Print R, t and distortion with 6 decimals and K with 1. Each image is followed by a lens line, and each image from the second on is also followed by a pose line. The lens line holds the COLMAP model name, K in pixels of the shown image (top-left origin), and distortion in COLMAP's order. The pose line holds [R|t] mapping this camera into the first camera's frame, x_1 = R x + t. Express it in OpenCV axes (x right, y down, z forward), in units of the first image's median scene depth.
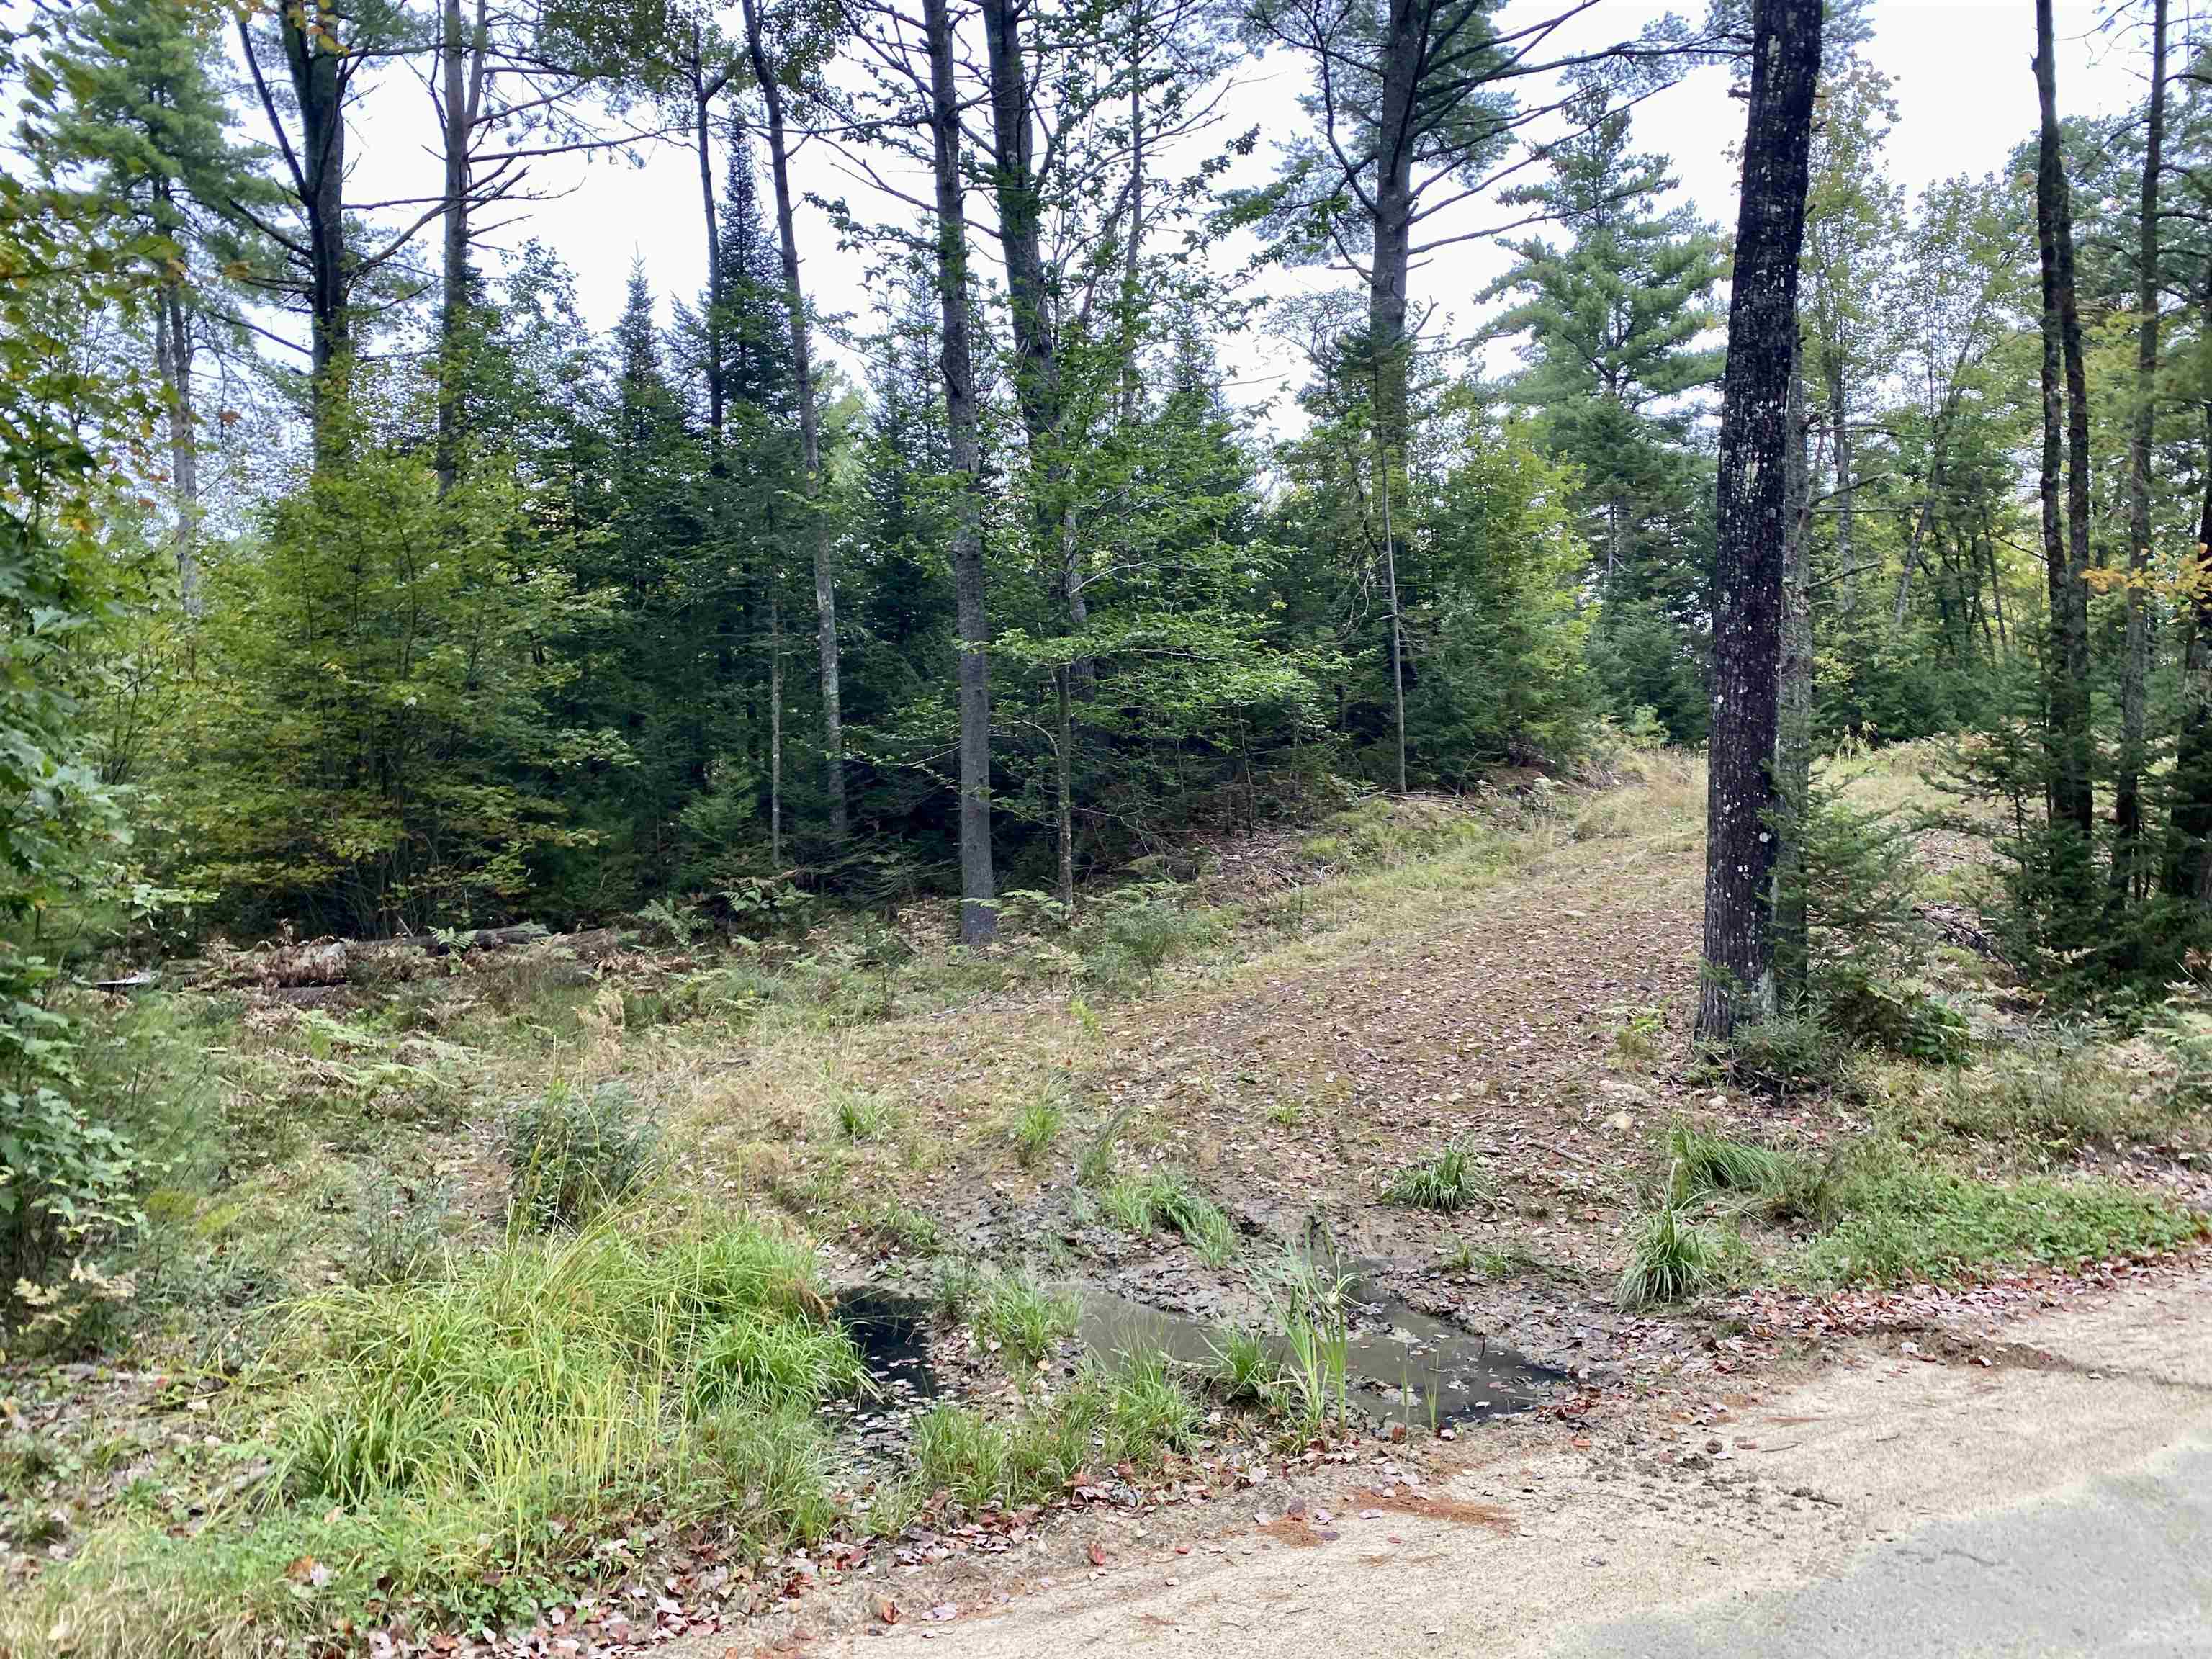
lens RADIAL K [[1673.7, 0, 1106.0], [0, 1673.7, 829.5], [0, 0, 1]] dist [0.002533, -0.000792]
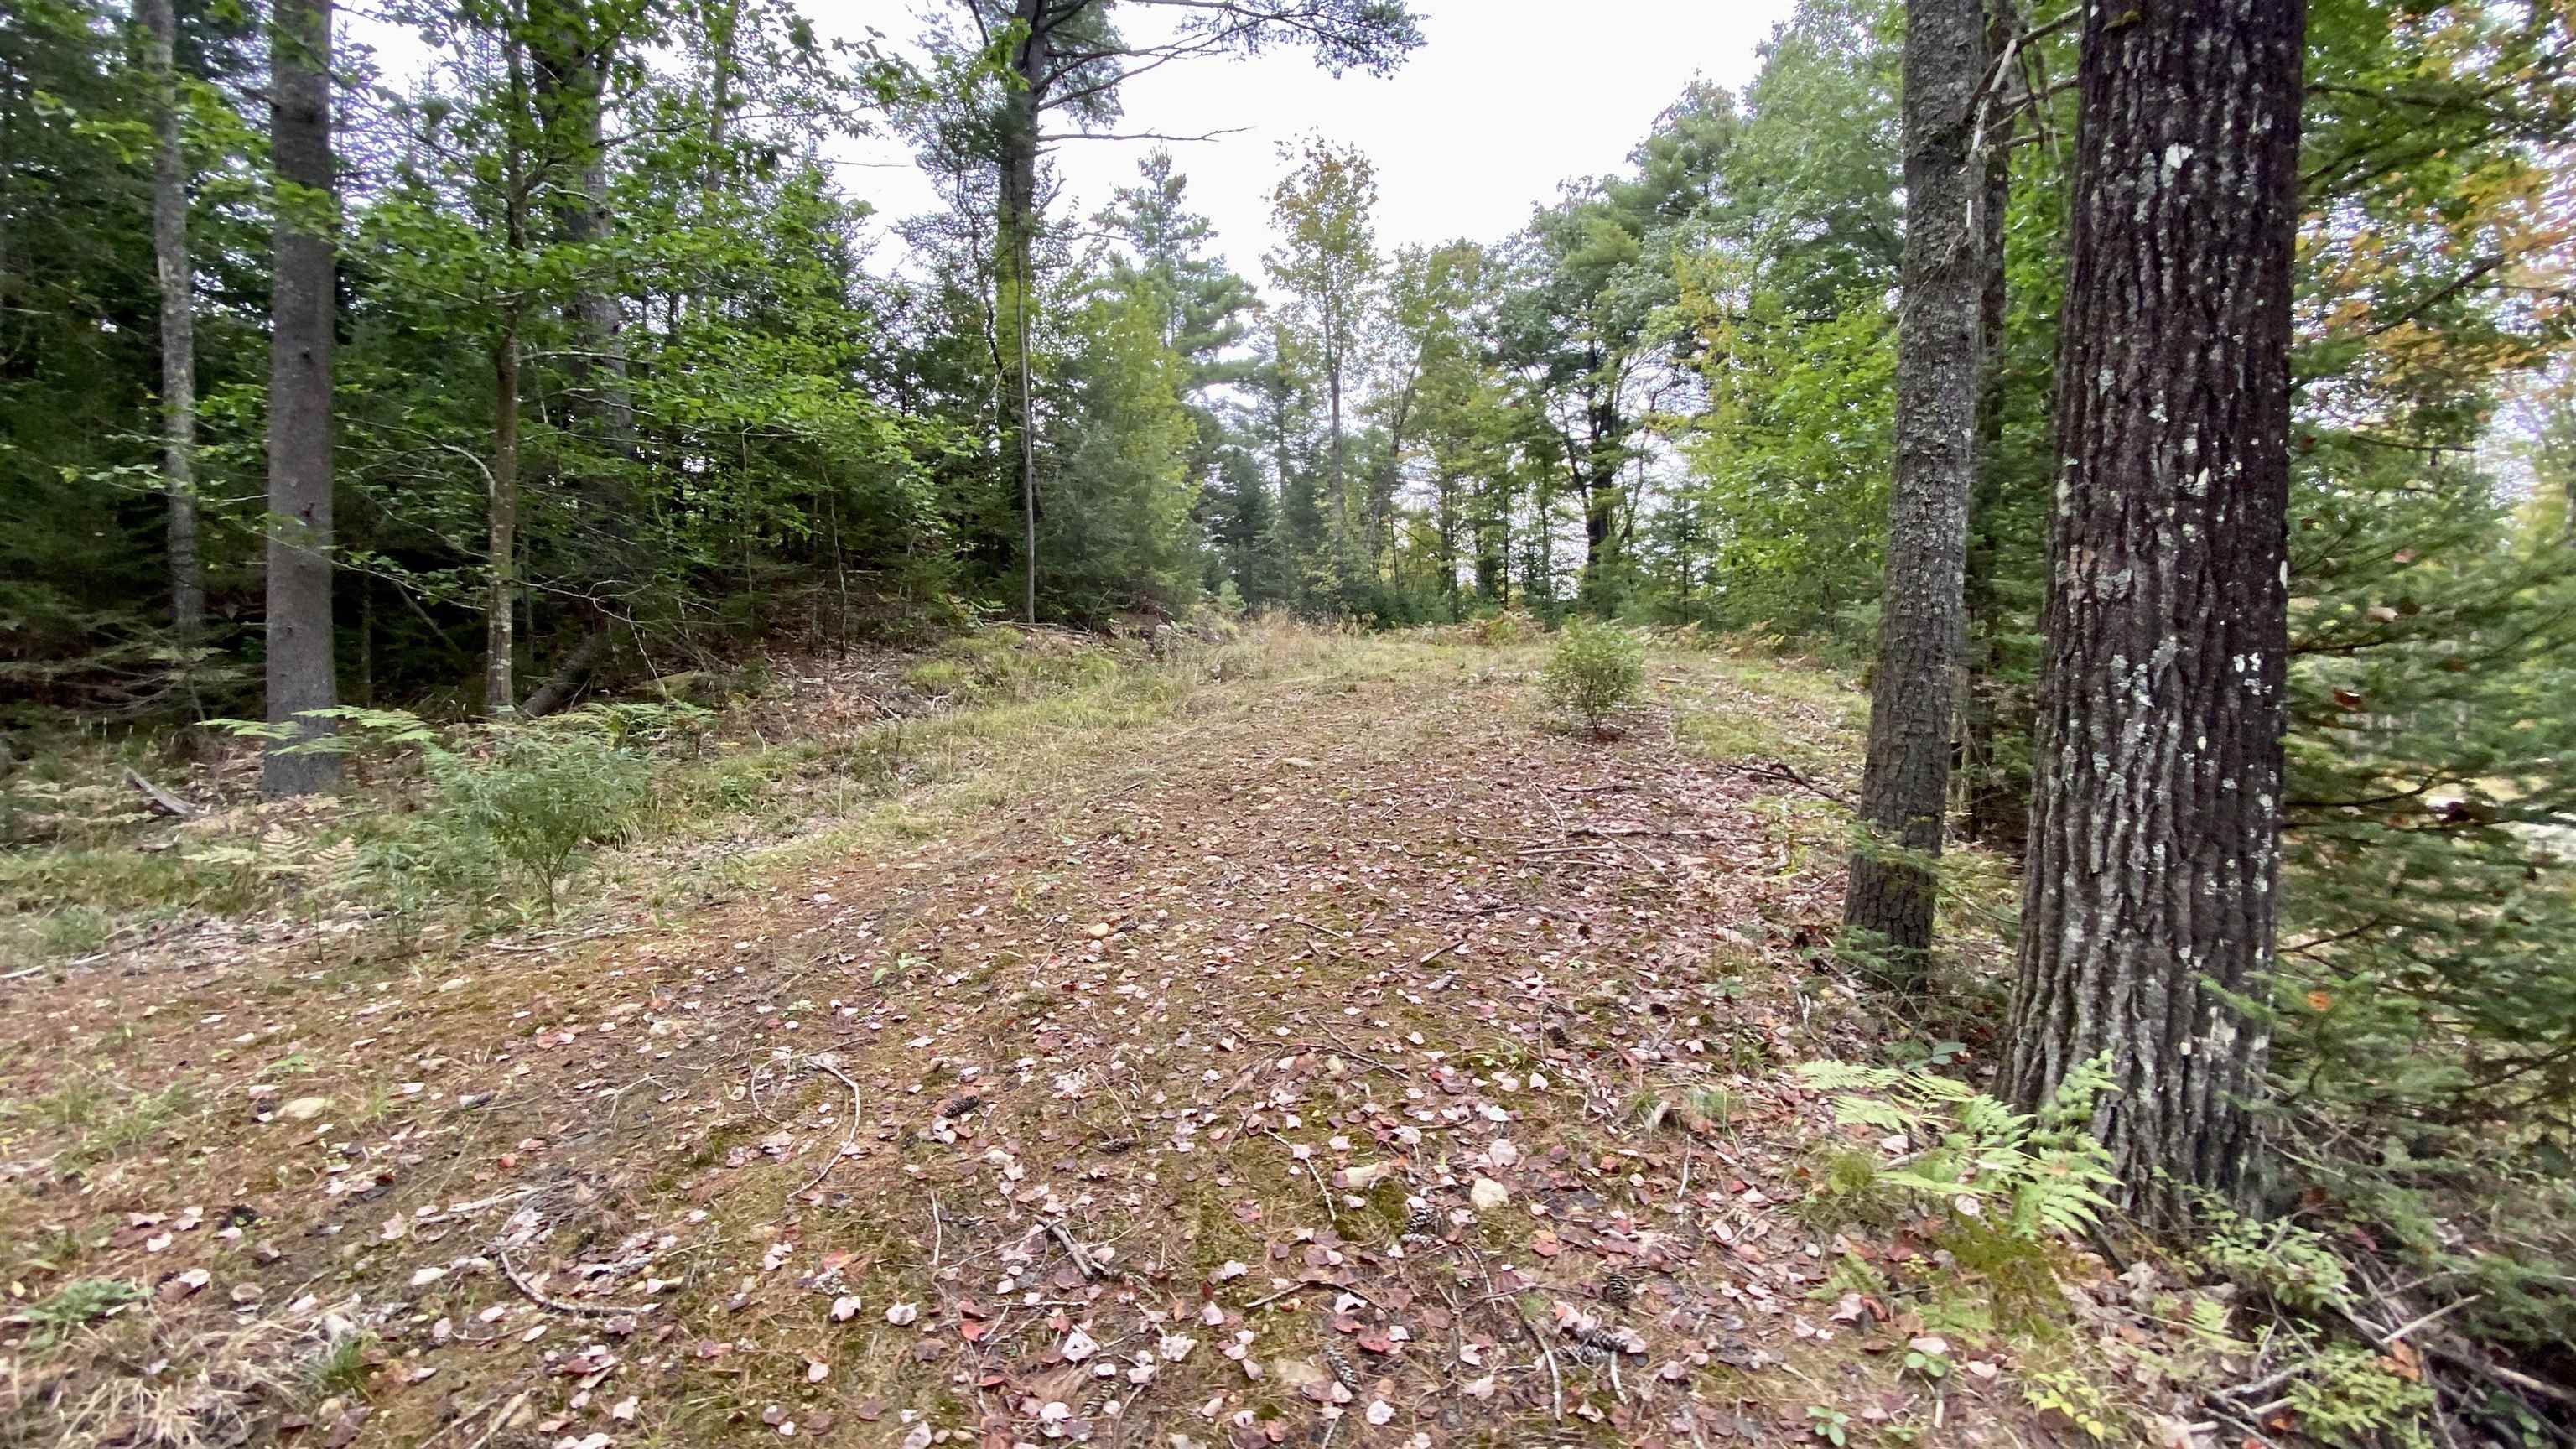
lens RADIAL K [[1035.7, 0, 1288.0], [0, 1035.7, 724.5], [0, 0, 1]] dist [0.060028, -0.000019]
pose [[0.900122, 0.028004, 0.434737, 0.060591], [-0.039735, 0.999050, 0.017916, 0.018796], [-0.433822, -0.033401, 0.900379, 0.446123]]
